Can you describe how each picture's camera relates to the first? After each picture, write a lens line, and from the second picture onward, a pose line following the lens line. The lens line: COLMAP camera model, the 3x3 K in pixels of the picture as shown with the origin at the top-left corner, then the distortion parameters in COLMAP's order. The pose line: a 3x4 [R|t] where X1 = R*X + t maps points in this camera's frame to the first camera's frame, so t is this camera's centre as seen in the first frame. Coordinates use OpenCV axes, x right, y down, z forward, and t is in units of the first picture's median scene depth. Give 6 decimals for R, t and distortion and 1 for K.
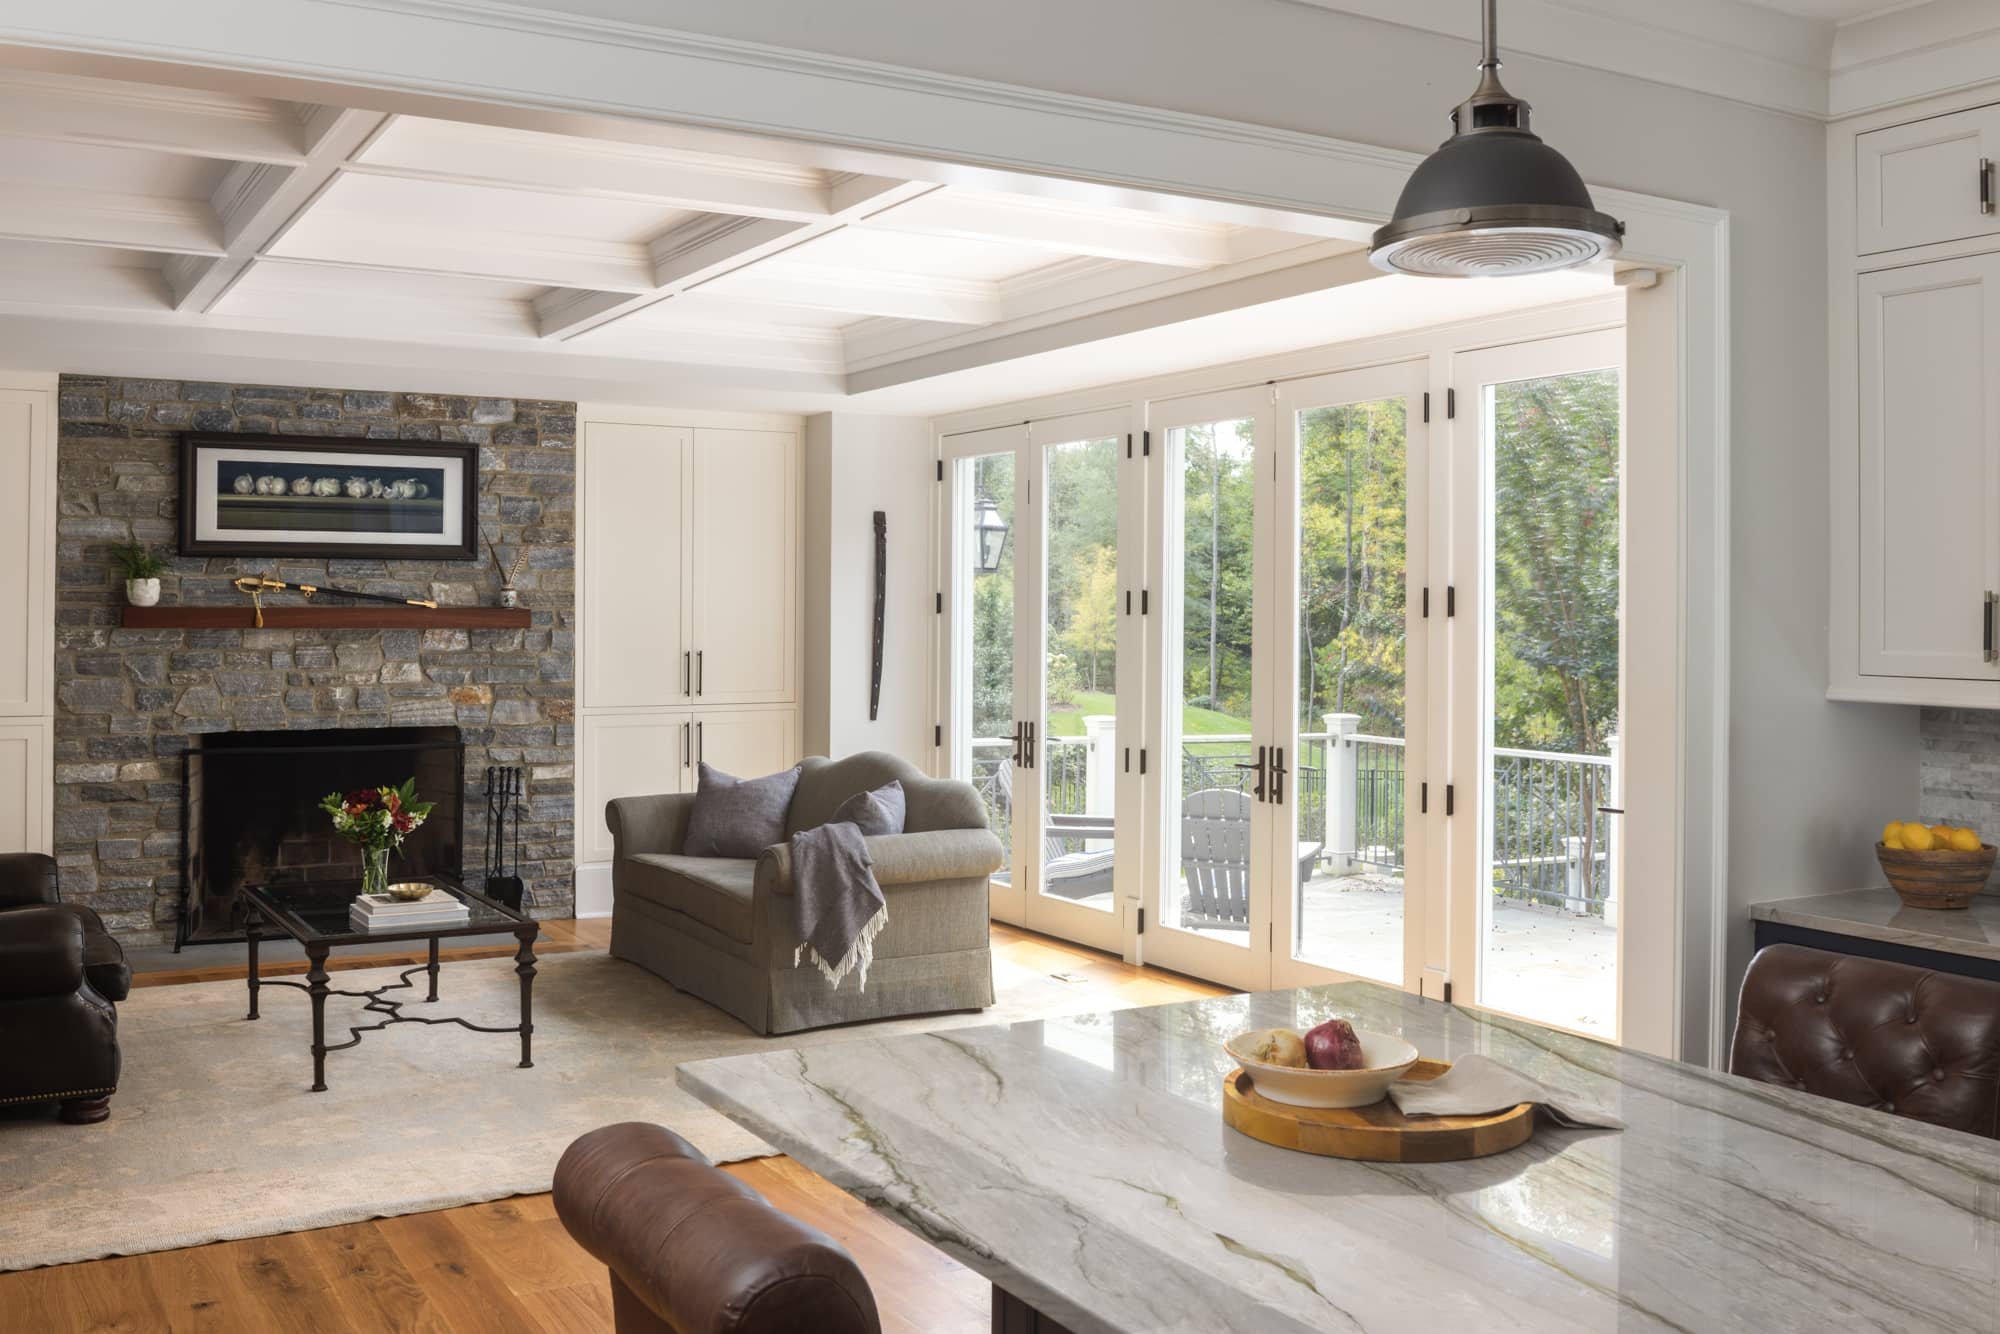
lens RADIAL K [[1881.6, 0, 1000.0], [0, 1881.6, 667.0], [0, 0, 1]] dist [0.012960, 0.008494]
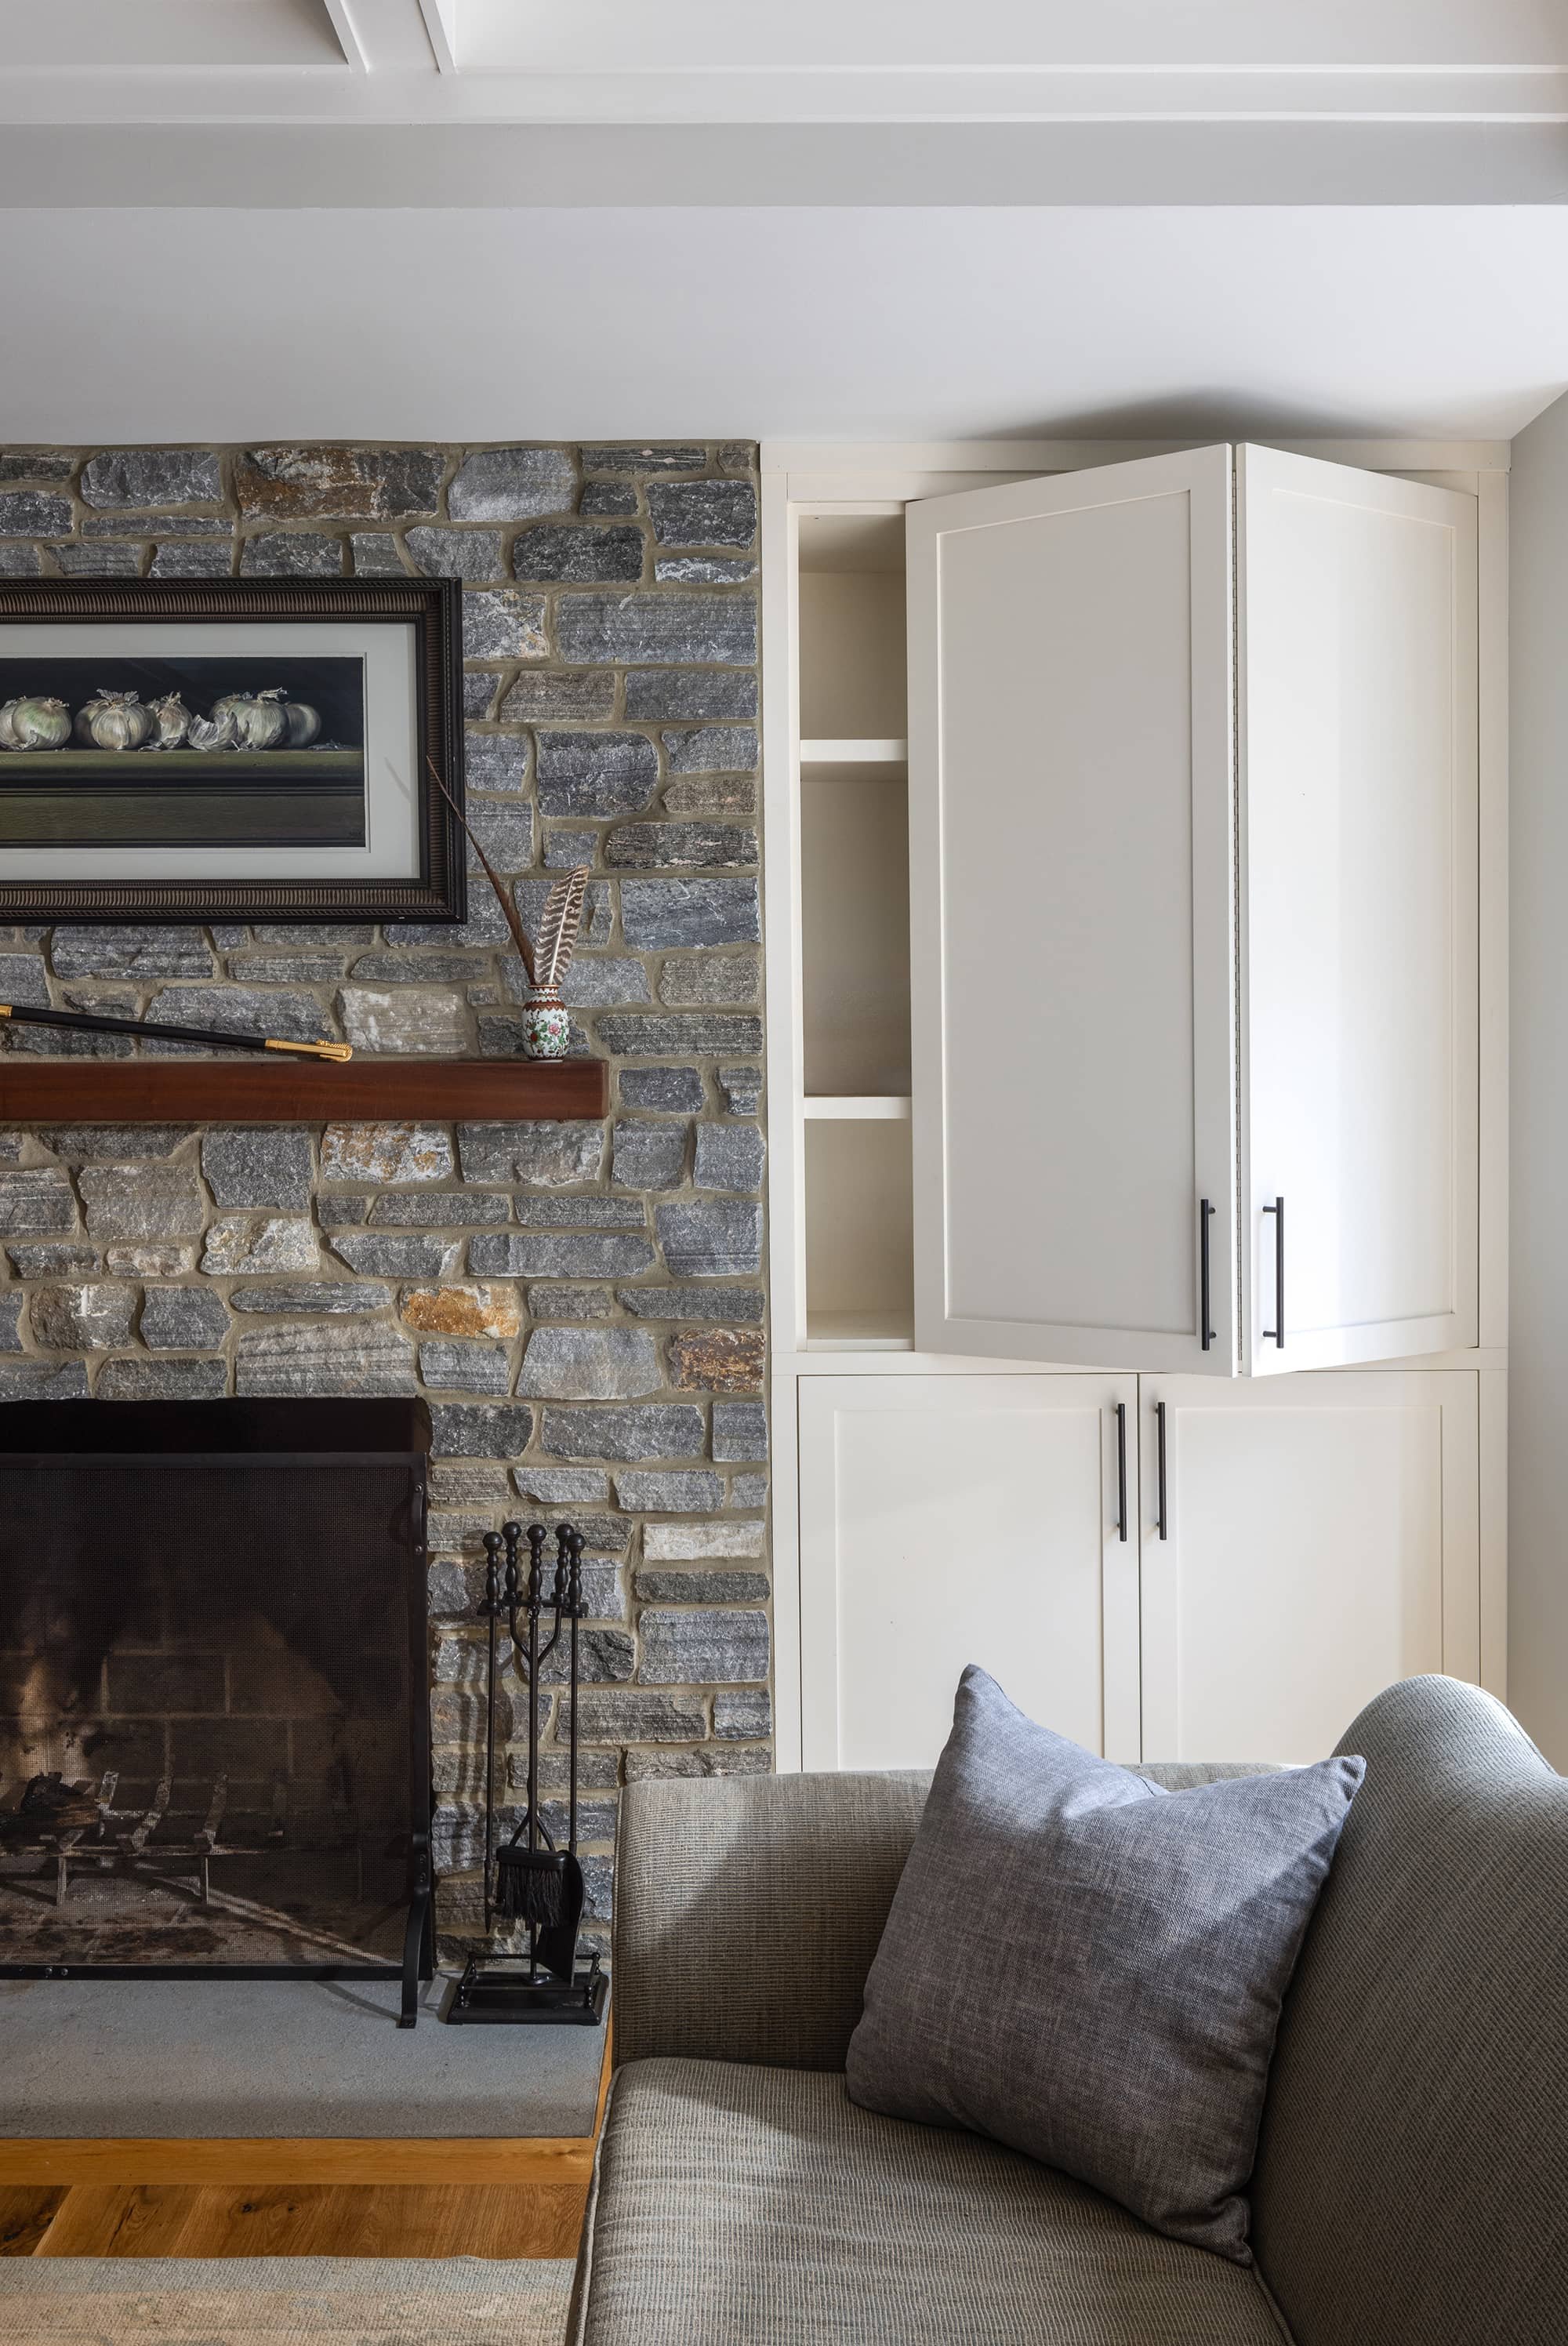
lens RADIAL K [[2206.9, 0, 658.4], [0, 2206.9, 1115.6], [0, 0, 1]] dist [0.012960, 0.008494]
pose [[0.860389, -0.001963, -0.509634, -0.041798], [-0.008742, 0.999789, -0.018610, -0.014038], [0.509563, 0.020467, 0.860190, 0.671076]]
